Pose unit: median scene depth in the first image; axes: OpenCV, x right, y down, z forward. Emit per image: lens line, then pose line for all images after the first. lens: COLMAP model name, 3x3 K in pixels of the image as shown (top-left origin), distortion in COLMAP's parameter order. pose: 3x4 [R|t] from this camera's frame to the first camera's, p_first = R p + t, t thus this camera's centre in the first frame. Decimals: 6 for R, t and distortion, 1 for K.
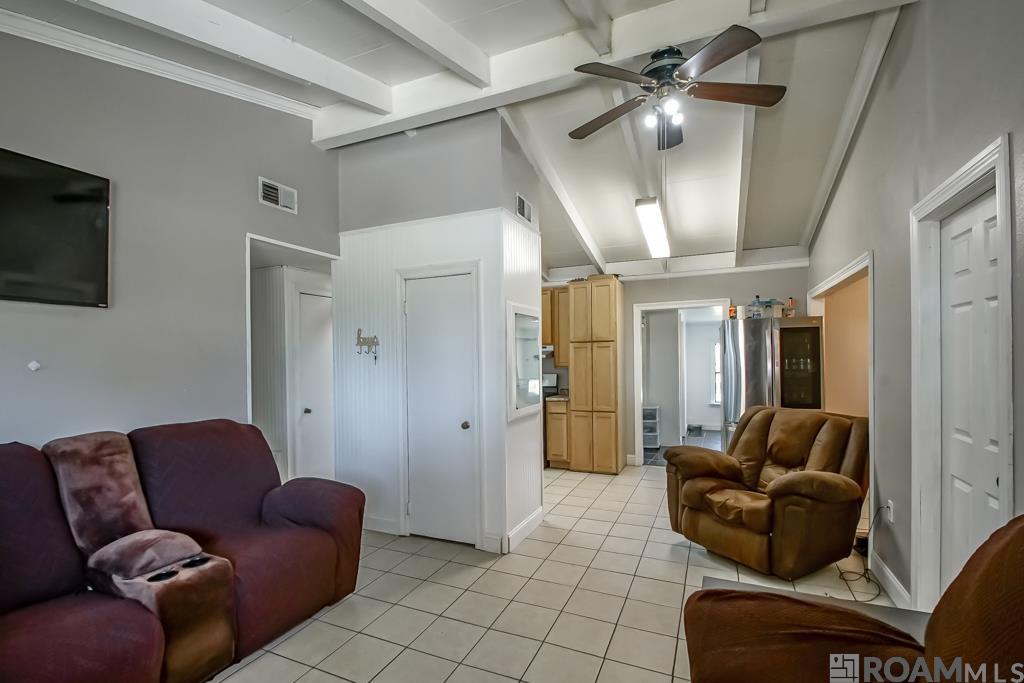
lens RADIAL K [[466.4, 0, 509.6], [0, 466.4, 351.1], [0, 0, 1]] dist [-0.001808, -0.000196]
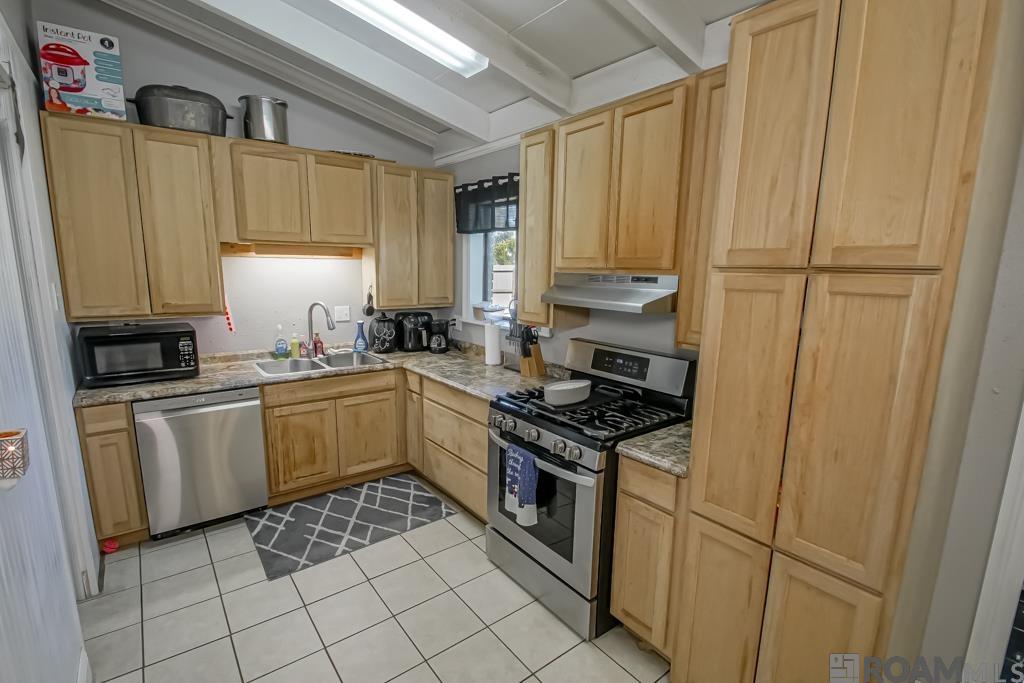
lens RADIAL K [[466.4, 0, 507.0], [0, 466.4, 349.8], [0, 0, 1]] dist [-0.001808, -0.000196]
pose [[0.889995, 0.103180, -0.444142, 0.147757], [-0.021748, 0.982558, 0.184680, -0.020027], [0.455450, -0.154705, 0.876716, 0.712221]]
